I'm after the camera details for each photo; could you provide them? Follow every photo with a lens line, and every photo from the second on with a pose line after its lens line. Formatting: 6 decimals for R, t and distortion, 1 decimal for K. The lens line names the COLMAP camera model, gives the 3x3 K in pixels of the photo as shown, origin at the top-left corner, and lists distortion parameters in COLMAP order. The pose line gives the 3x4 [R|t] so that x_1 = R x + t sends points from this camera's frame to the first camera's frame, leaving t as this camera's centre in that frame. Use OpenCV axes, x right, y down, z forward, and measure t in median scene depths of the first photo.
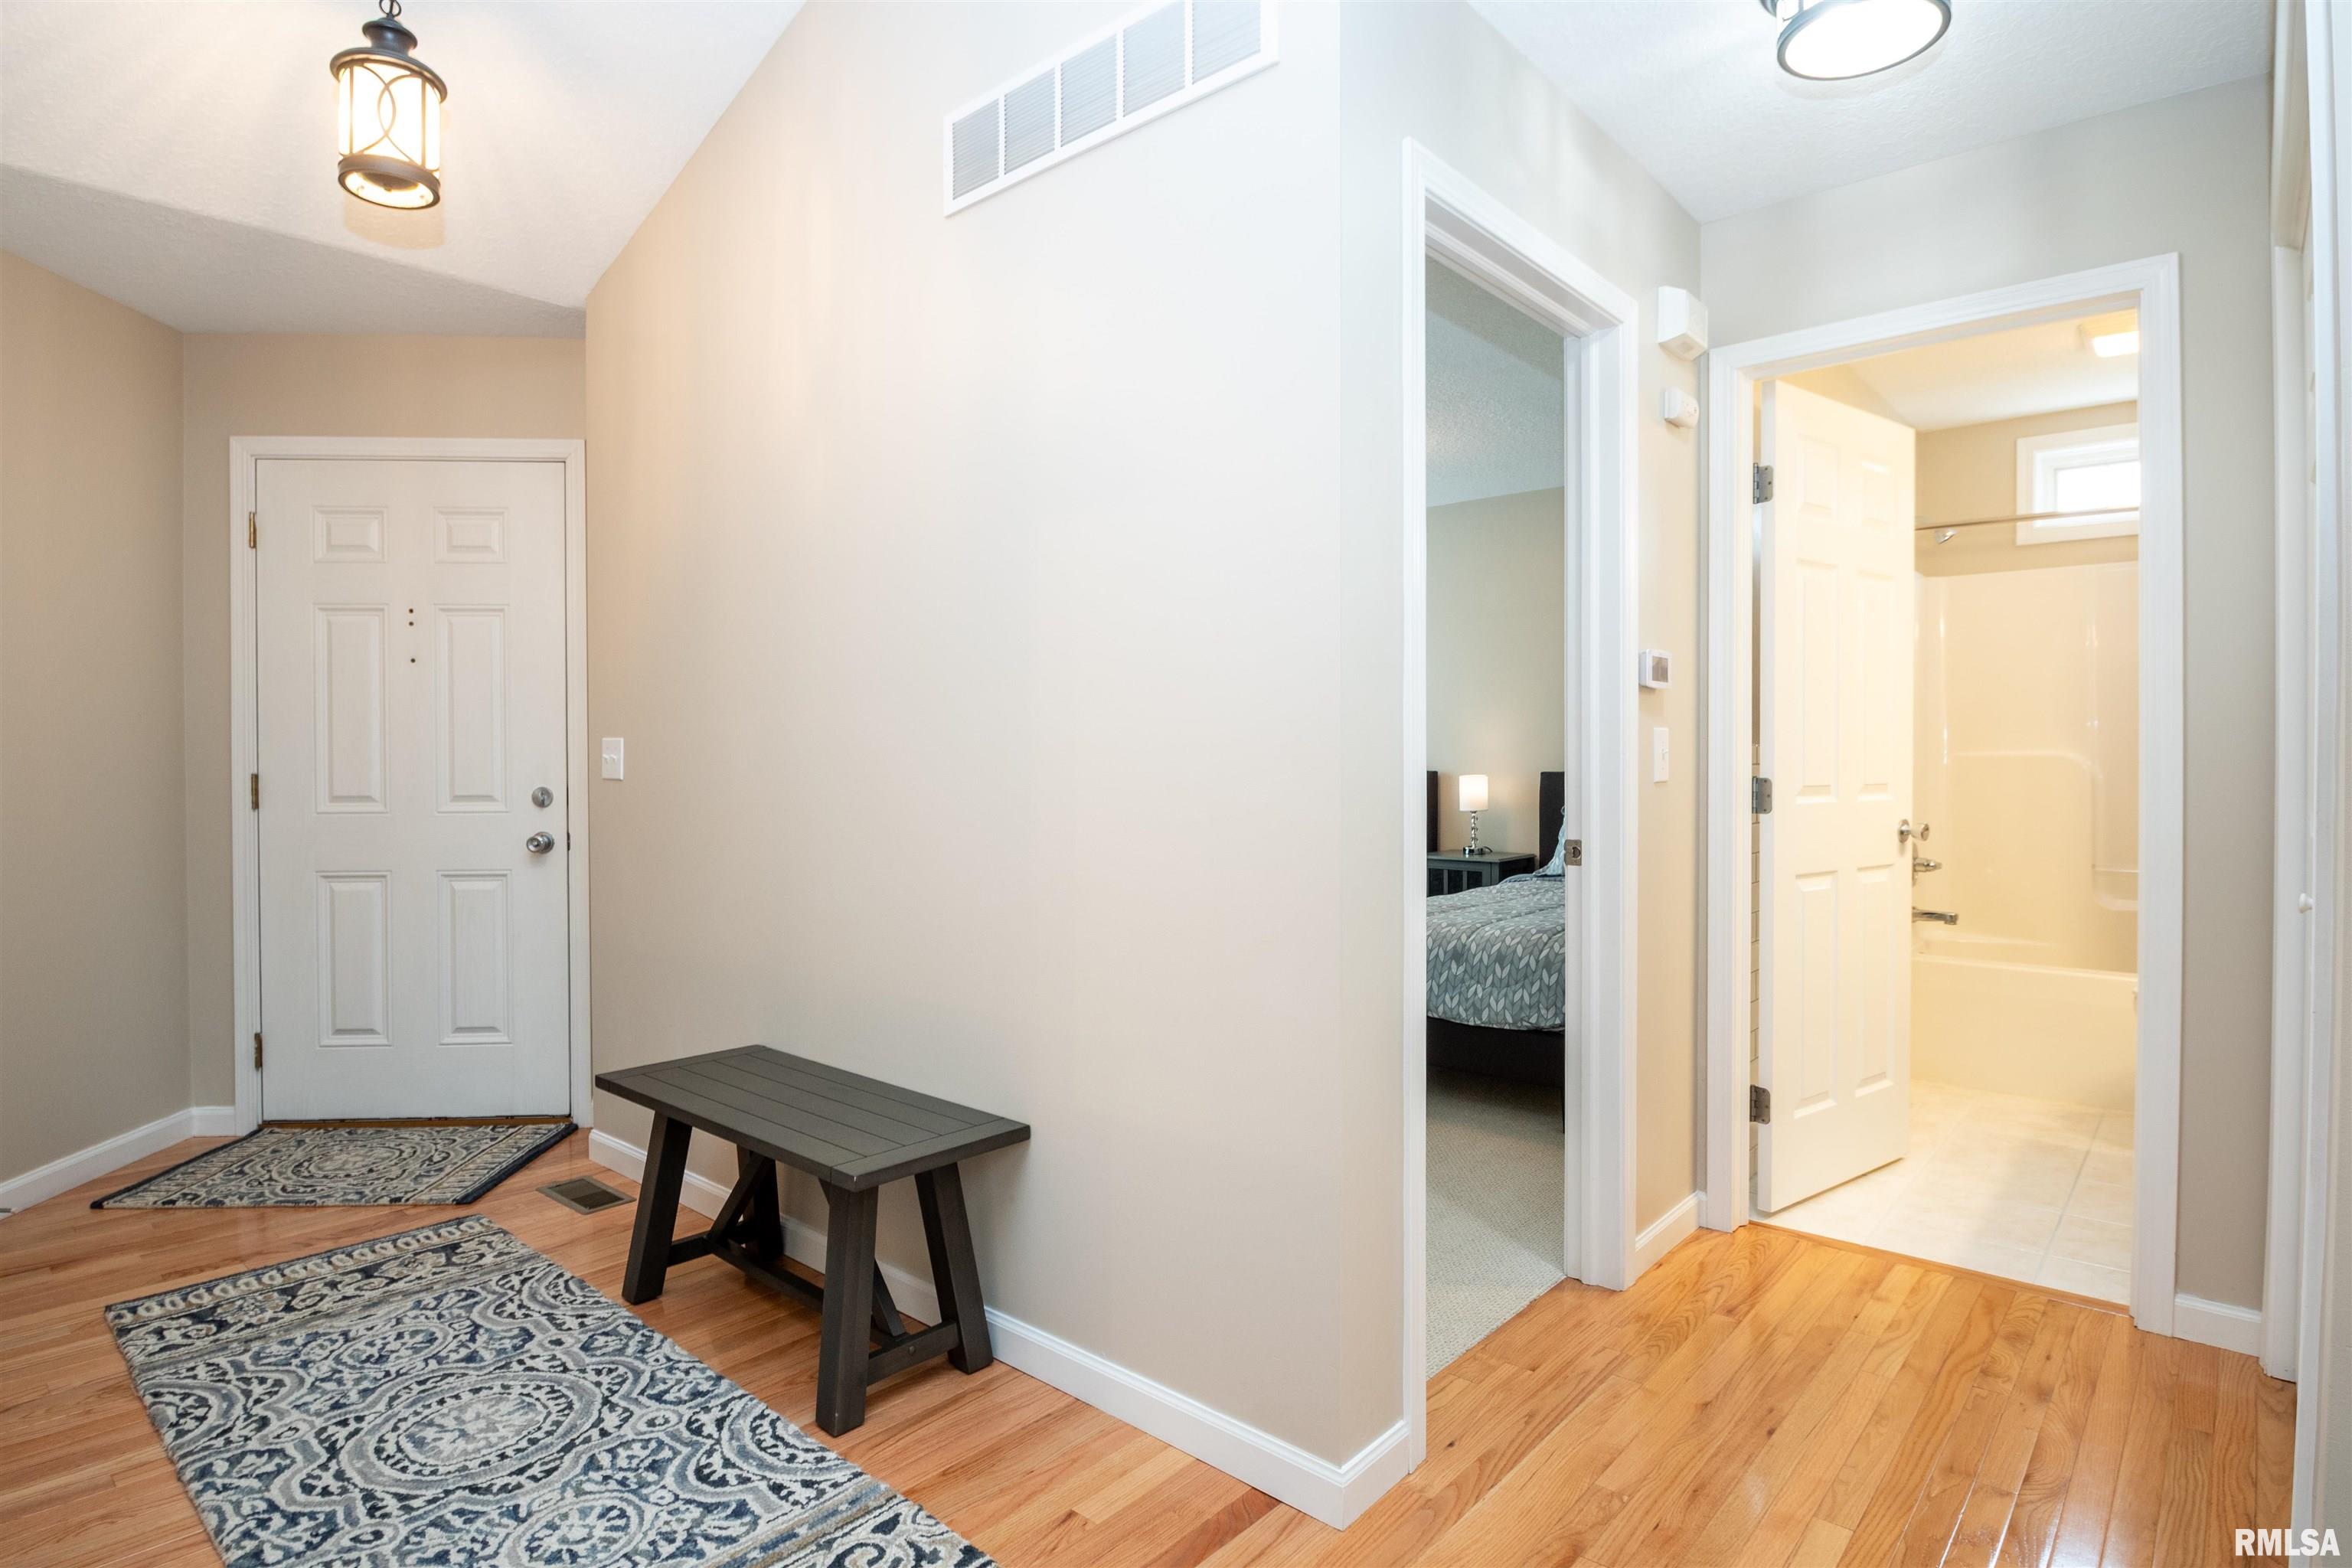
lens RADIAL K [[1239.9, 0, 1154.9], [0, 1239.9, 777.5], [0, 0, 1]] dist [-0.009111, -0.009389]
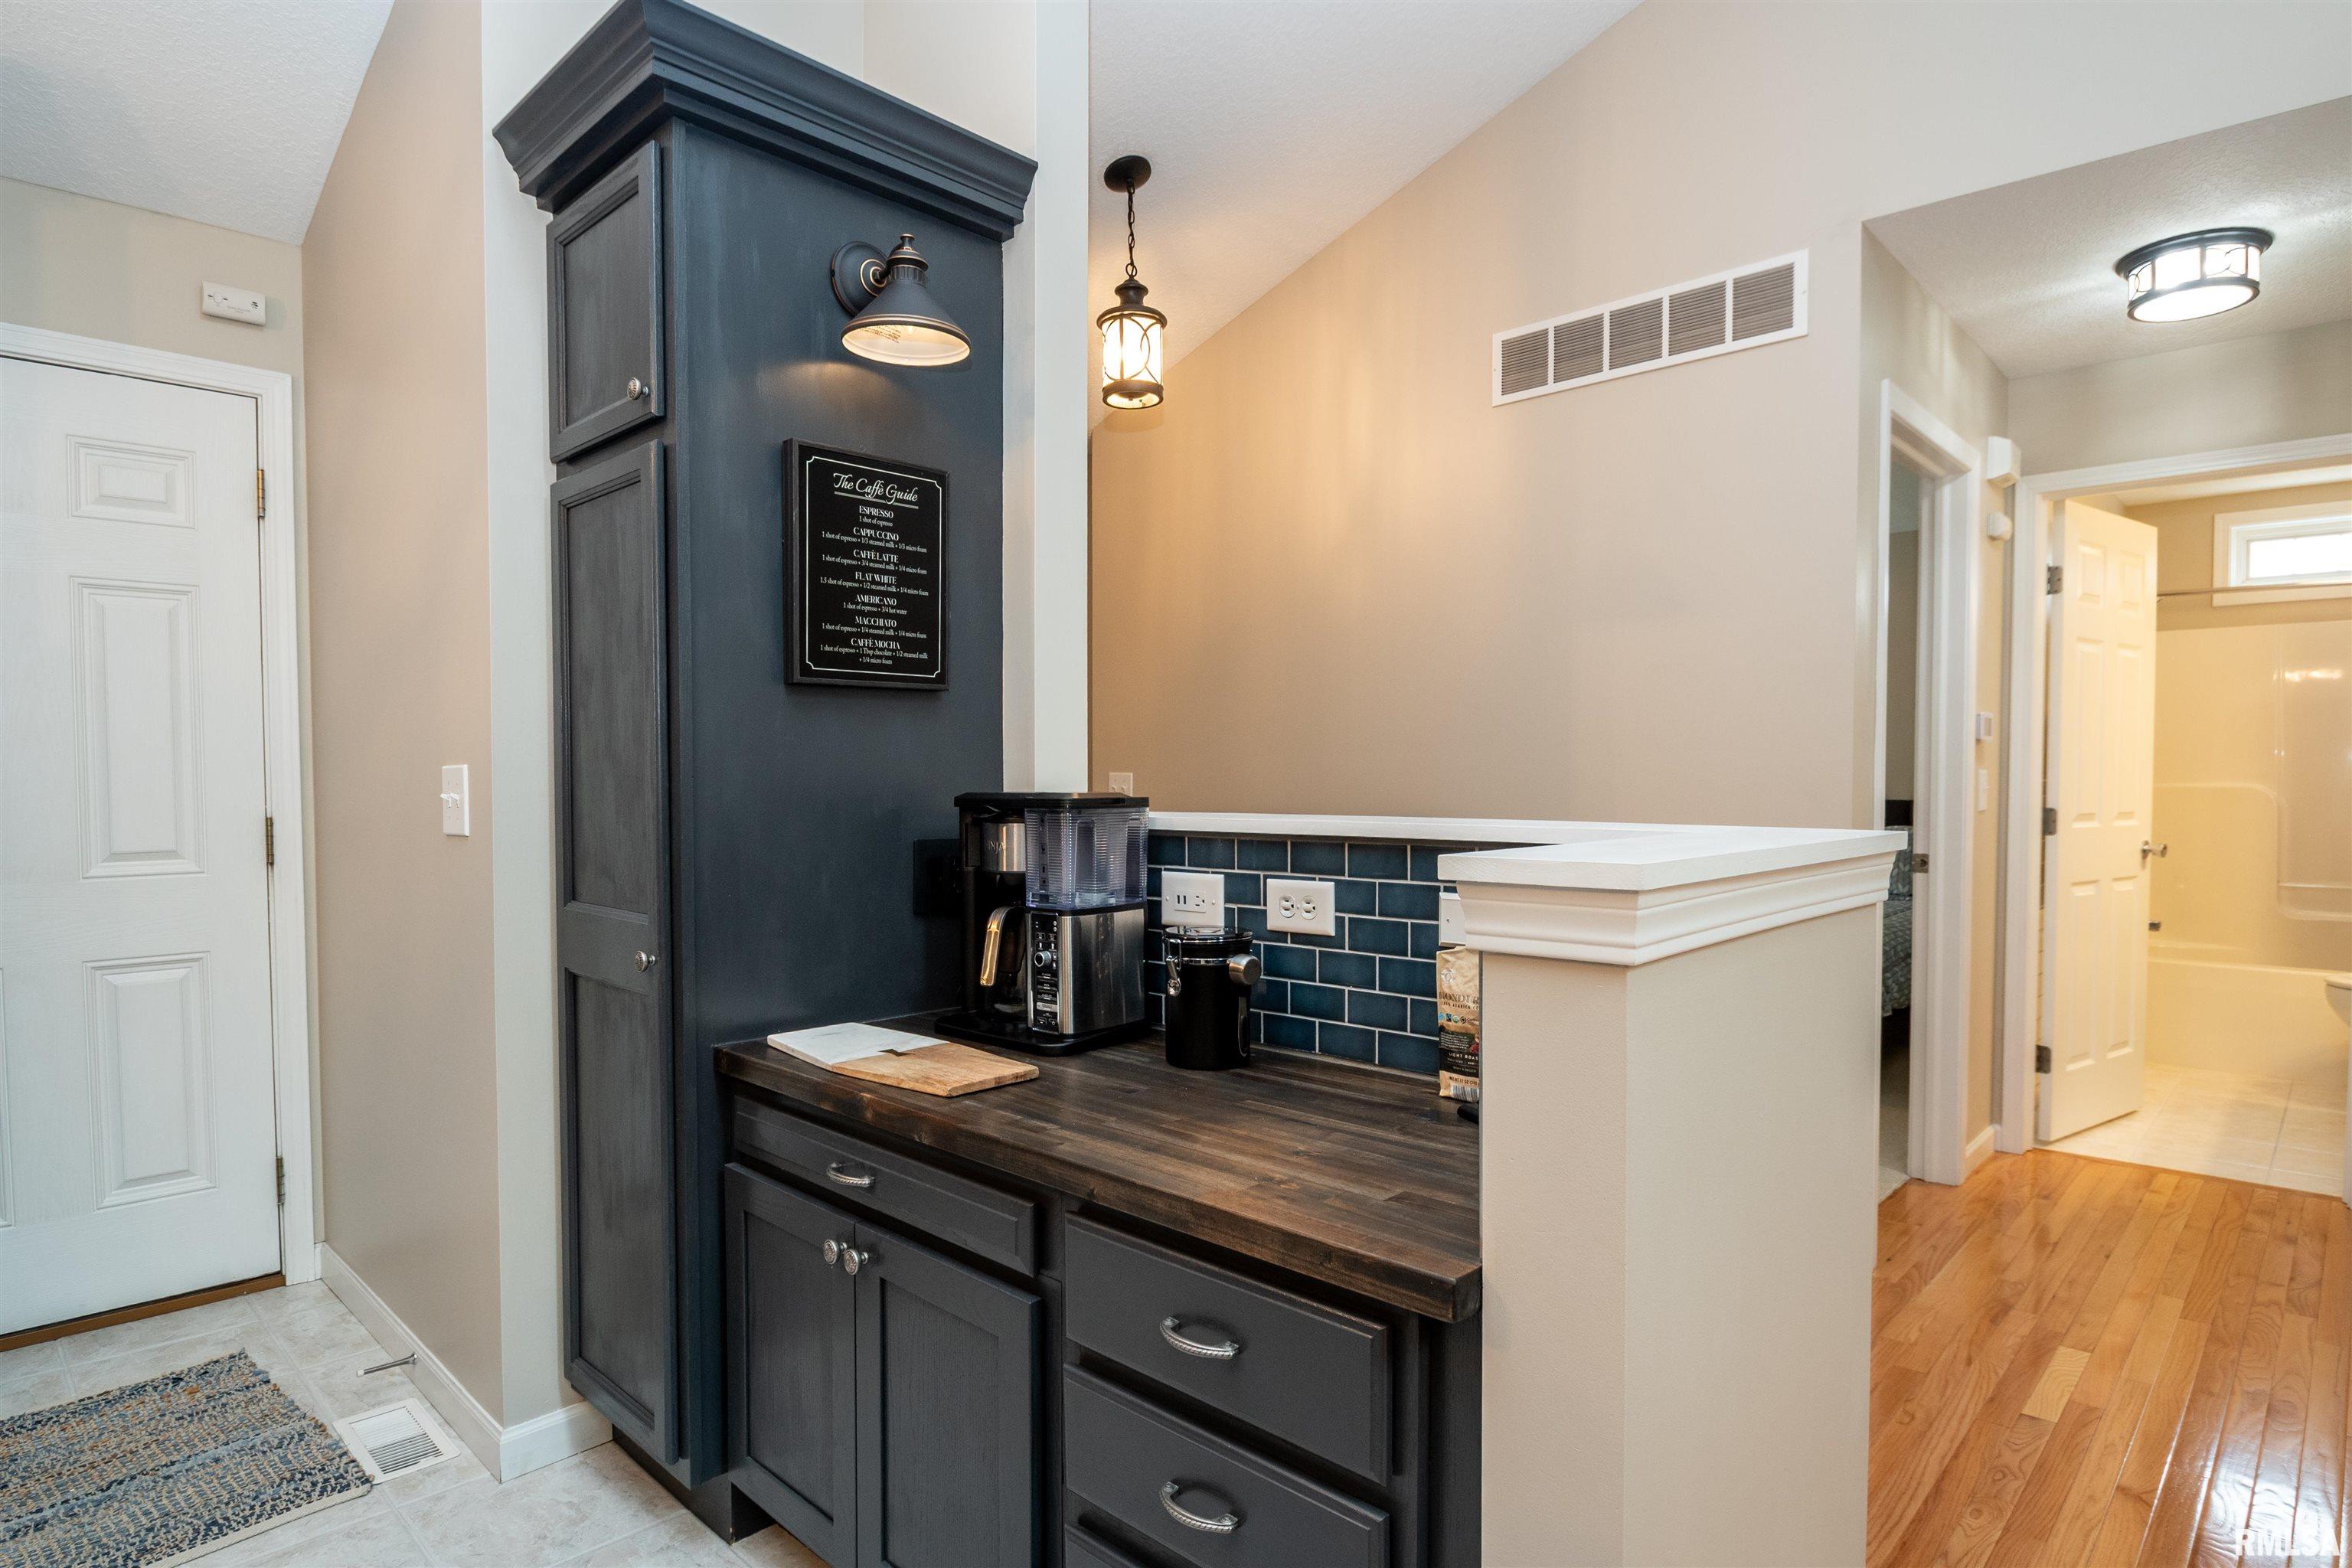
lens RADIAL K [[1239.9, 0, 1185.3], [0, 1239.9, 825.5], [0, 0, 1]] dist [-0.009111, -0.009389]
pose [[0.999014, 0.002517, -0.044319, -0.368989], [-0.001634, 0.999800, 0.019945, -0.005714], [0.044360, -0.019853, 0.998818, -0.343115]]
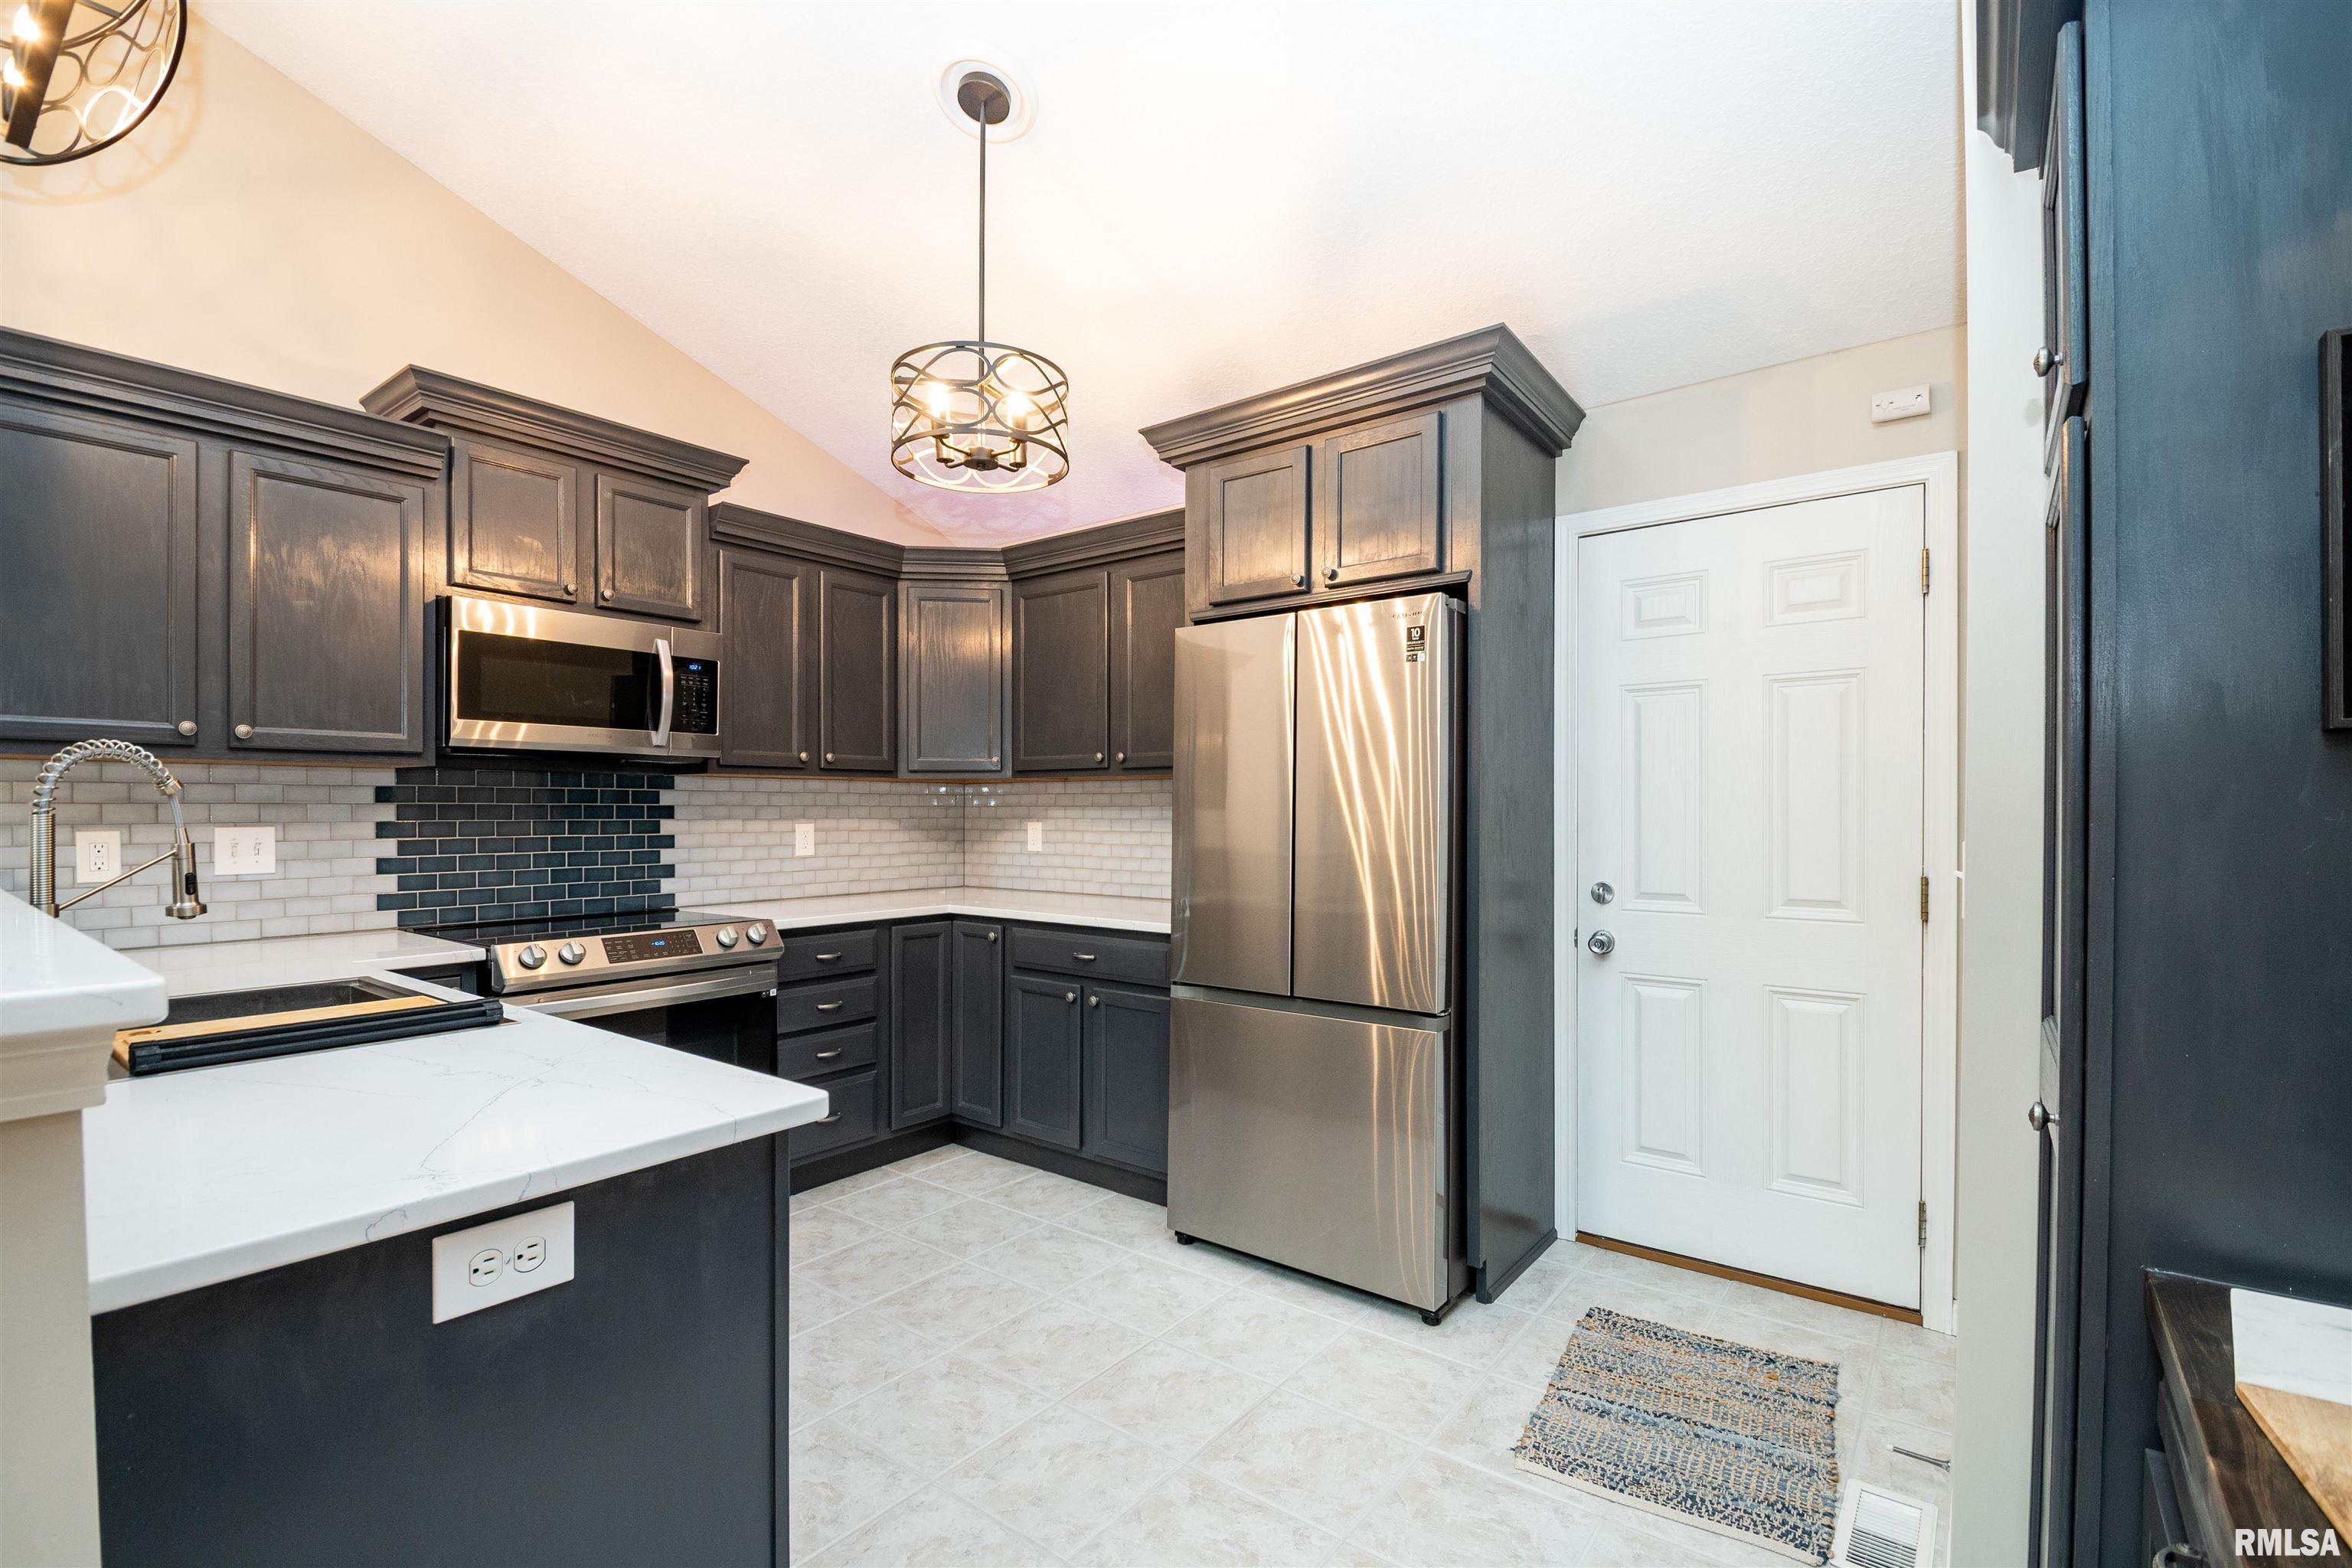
lens RADIAL K [[1054.9, 0, 1146.3], [0, 1054.9, 816.5], [0, 0, 1]] dist [0.001277, -0.005807]
pose [[0.051422, 0.009738, -0.998630, -0.300530], [-0.026987, 0.999601, 0.008358, -0.029119], [0.998312, 0.026520, 0.051664, -0.122801]]
